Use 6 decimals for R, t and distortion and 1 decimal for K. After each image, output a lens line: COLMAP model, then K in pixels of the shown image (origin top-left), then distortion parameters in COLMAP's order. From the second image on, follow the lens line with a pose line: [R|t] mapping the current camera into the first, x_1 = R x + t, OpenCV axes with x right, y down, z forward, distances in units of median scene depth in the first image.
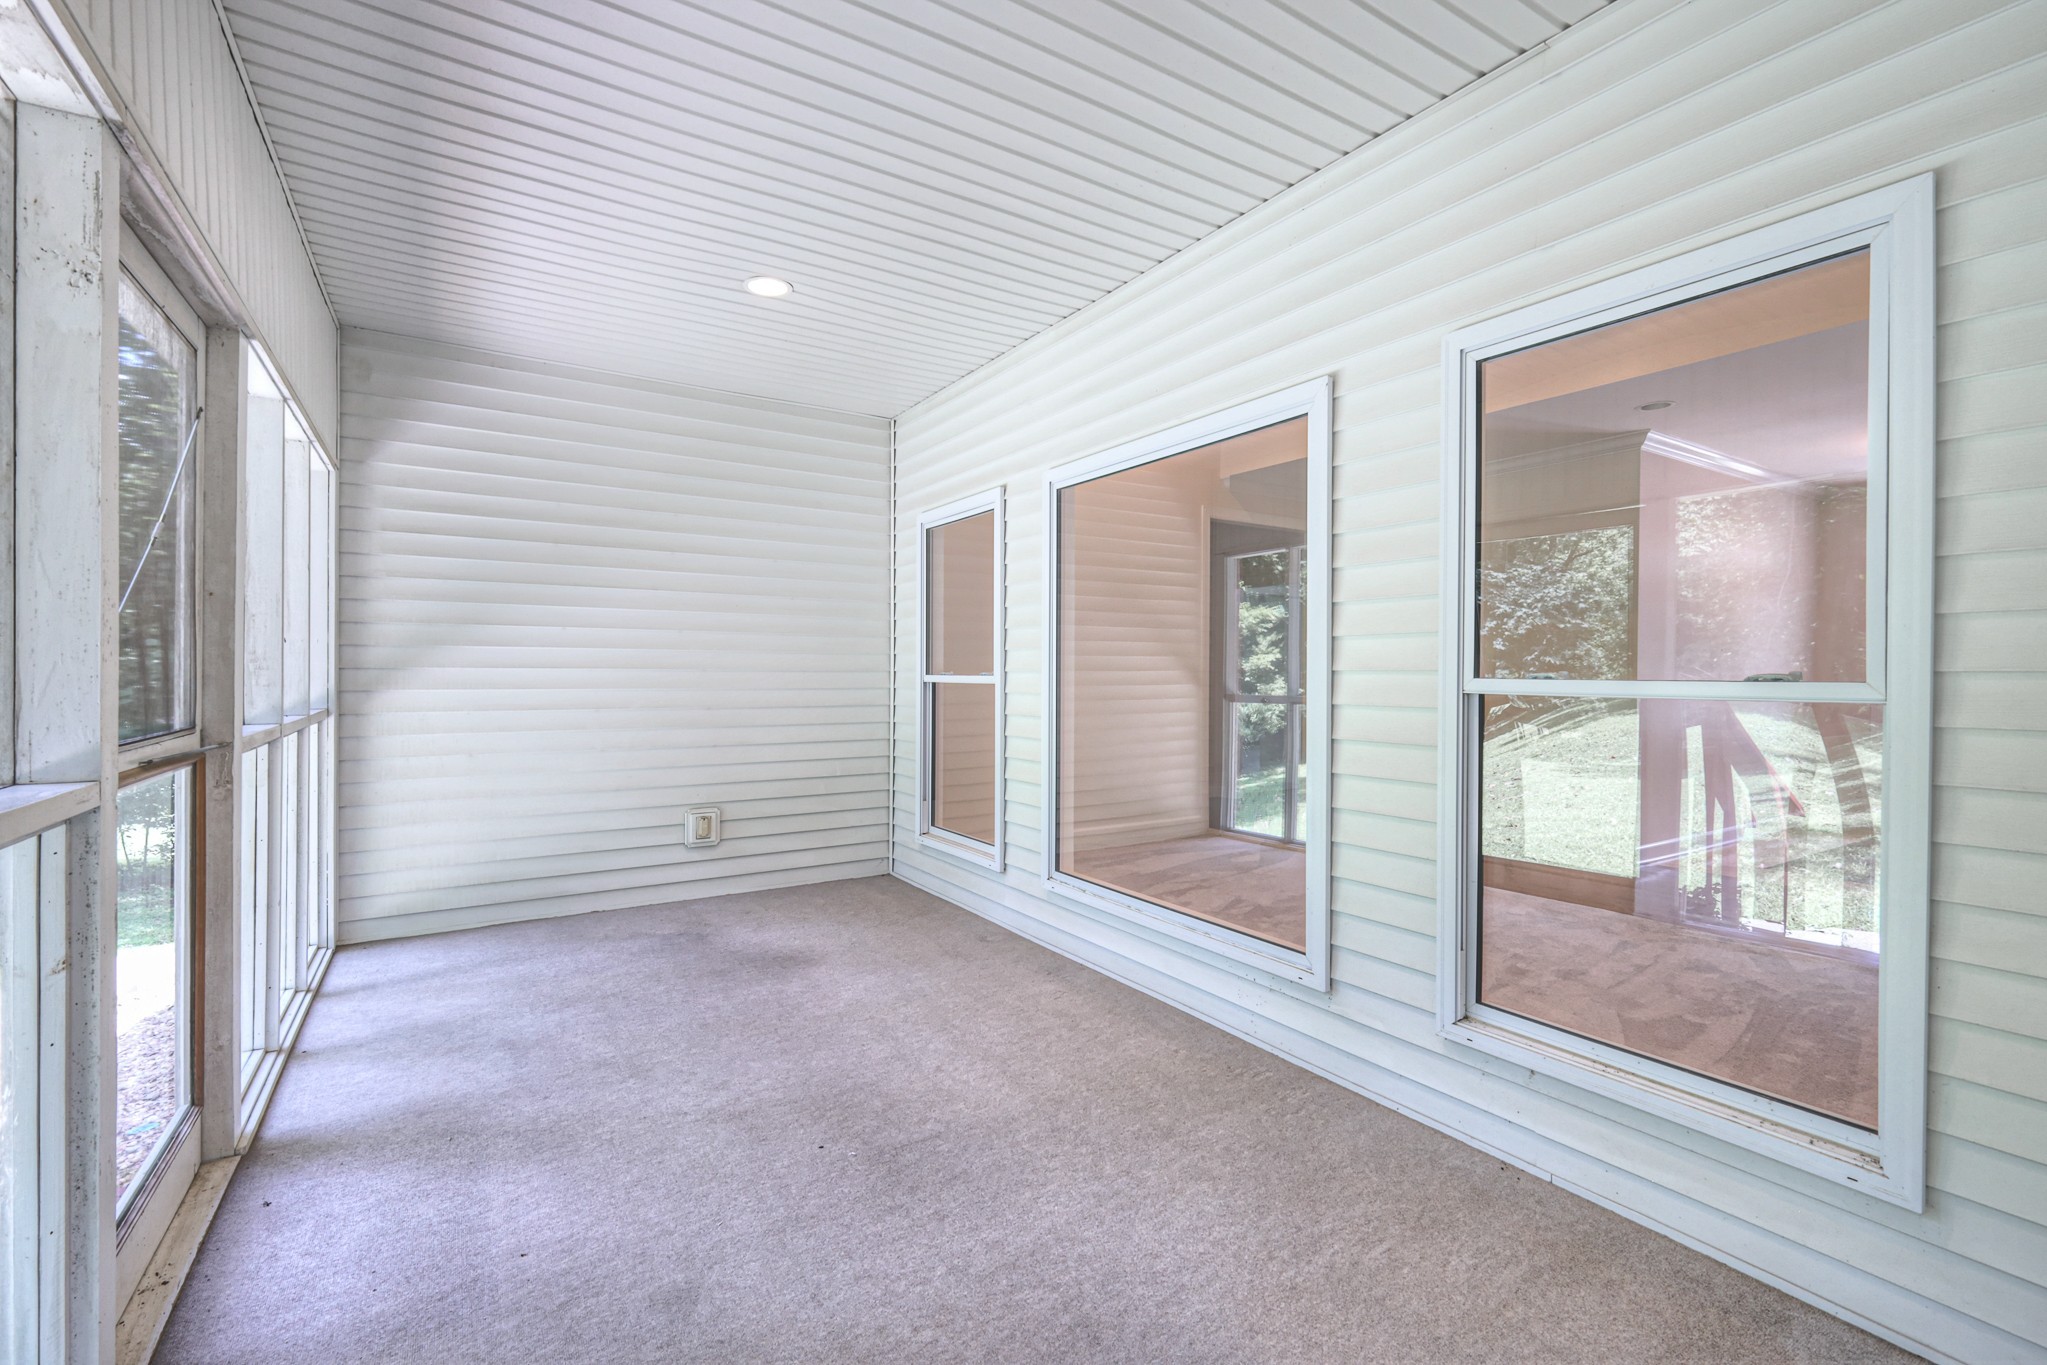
lens RADIAL K [[890.3, 0, 1024.3], [0, 890.3, 677.9], [0, 0, 1]] dist [0.003323, -0.000345]
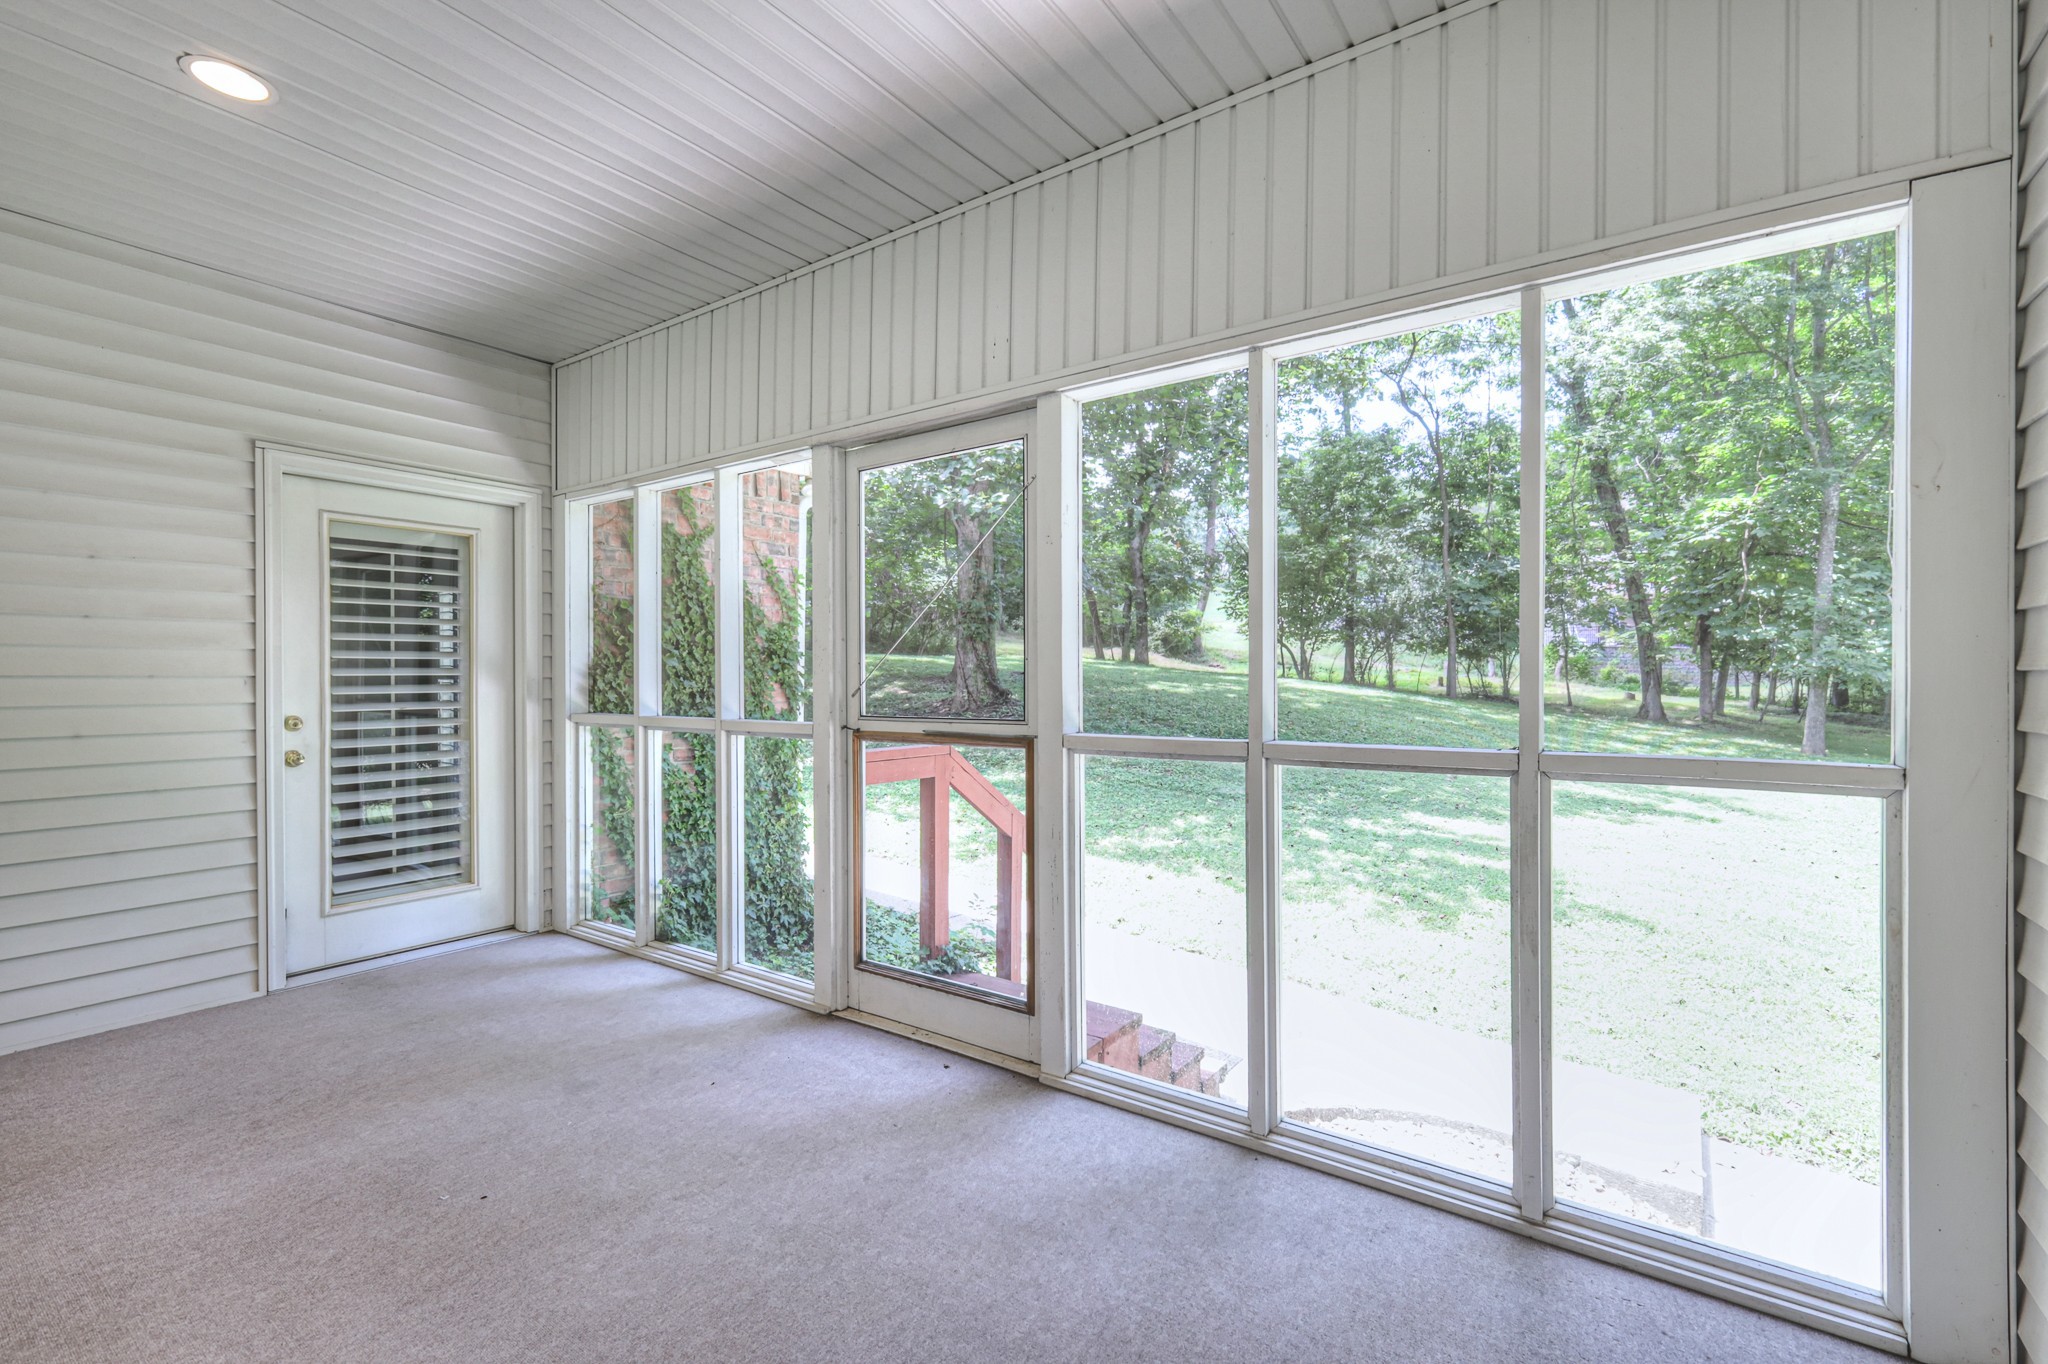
lens RADIAL K [[890.7, 0, 1024.8], [0, 890.7, 677.4], [0, 0, 1]] dist [0.003323, -0.000345]
pose [[-0.926390, -0.002689, -0.376556, -0.243989], [-0.004756, 0.999978, 0.004560, -0.007696], [0.376535, 0.006015, -0.926383, 1.266599]]
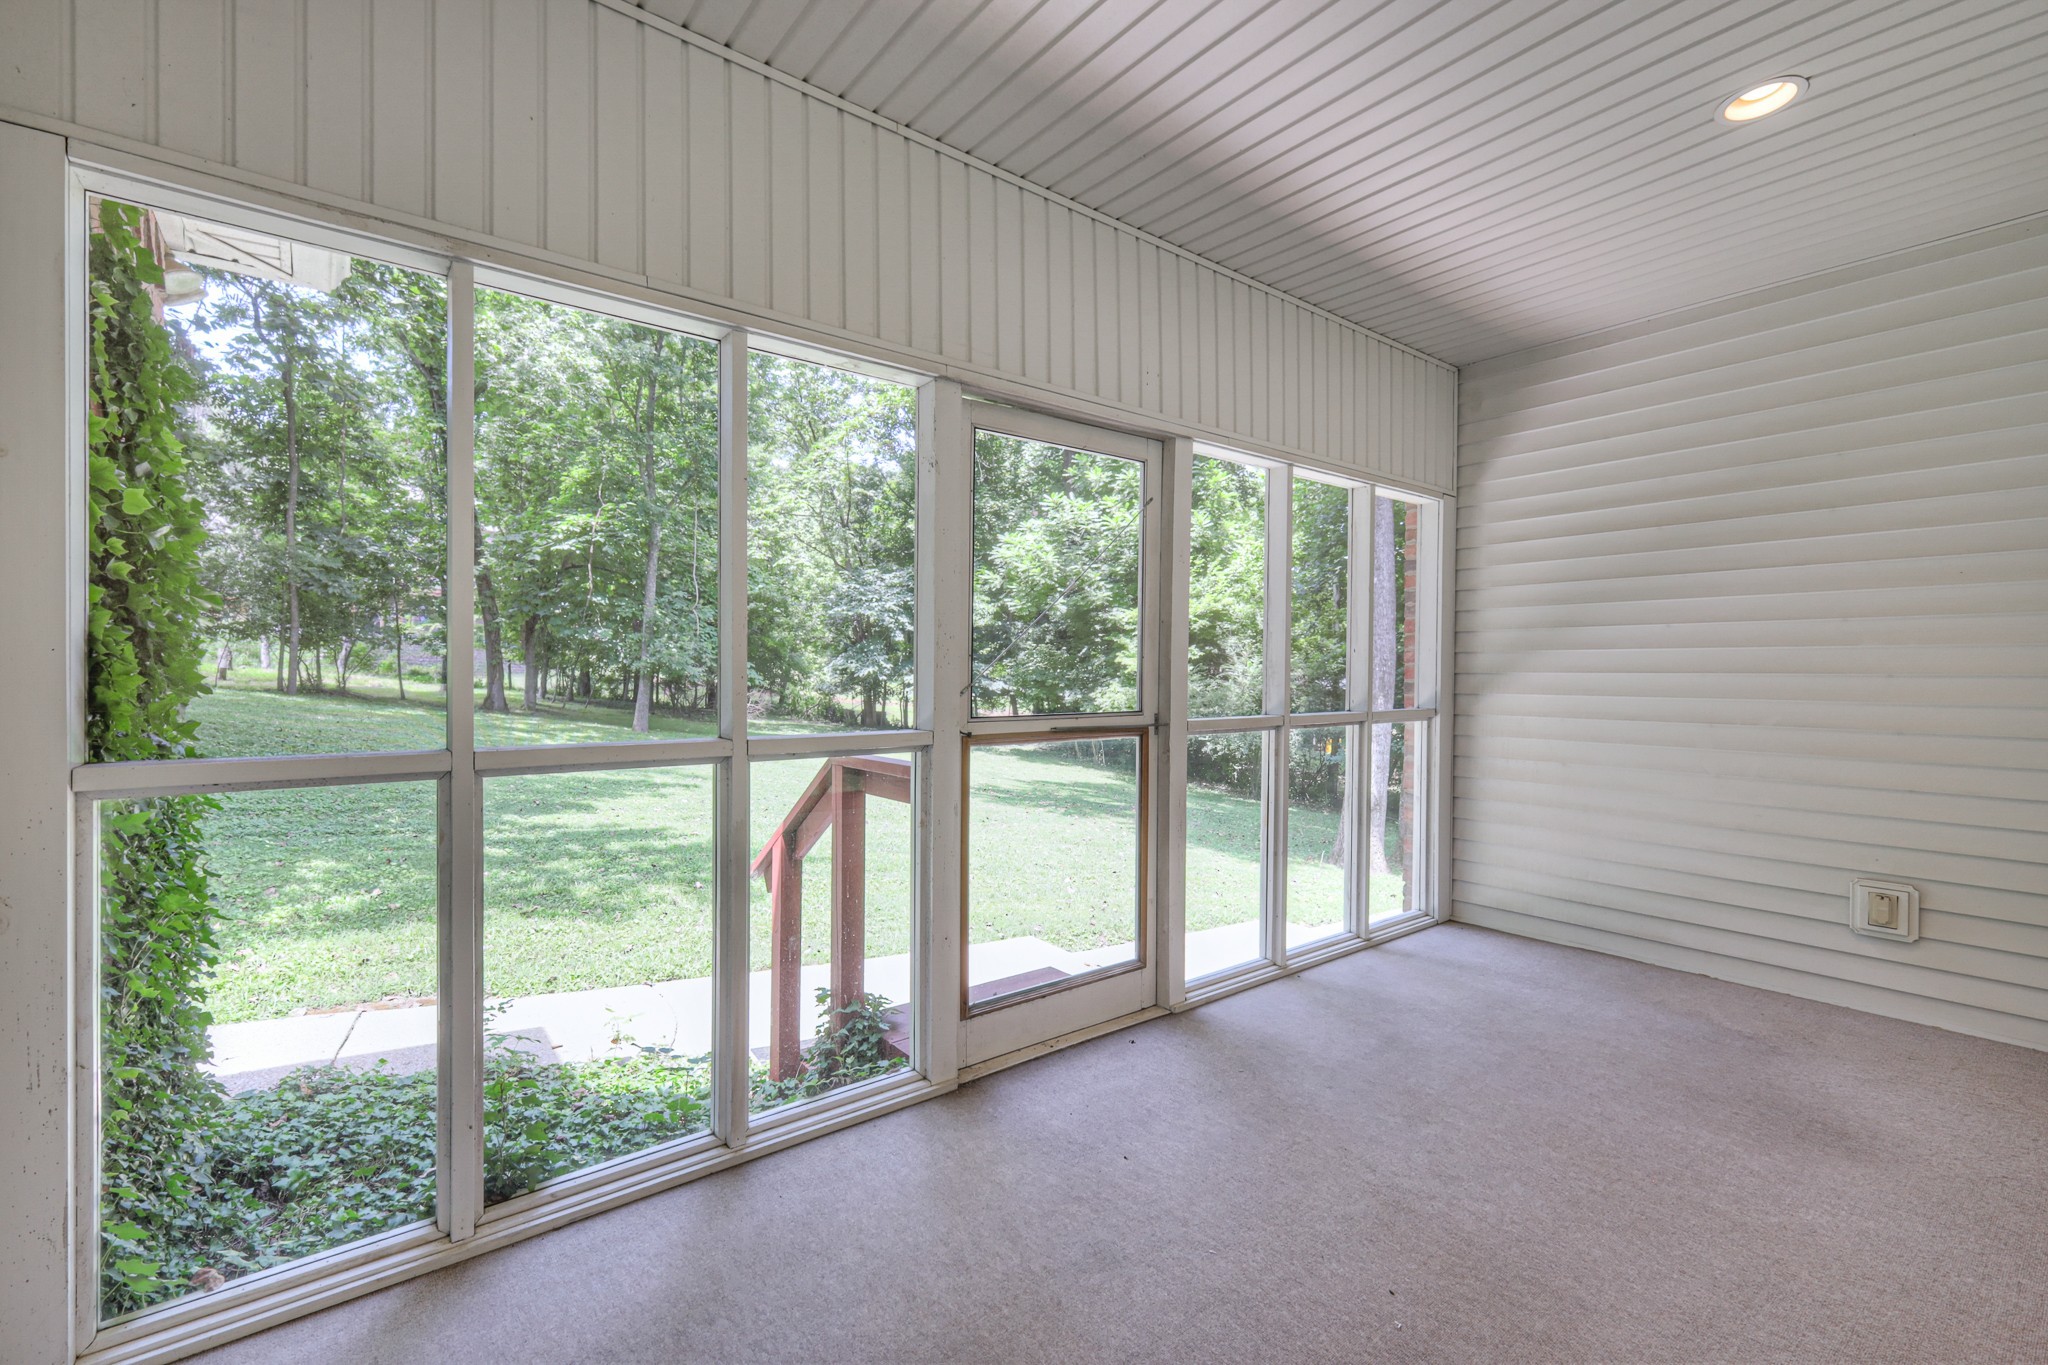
lens RADIAL K [[890.7, 0, 1024.8], [0, 890.7, 677.9], [0, 0, 1]] dist [0.003323, -0.000345]
pose [[0.100013, 0.002957, -0.994982, 0.311899], [-0.011732, 0.999930, 0.001792, -0.000597], [0.994917, 0.011494, 0.100041, 0.371473]]
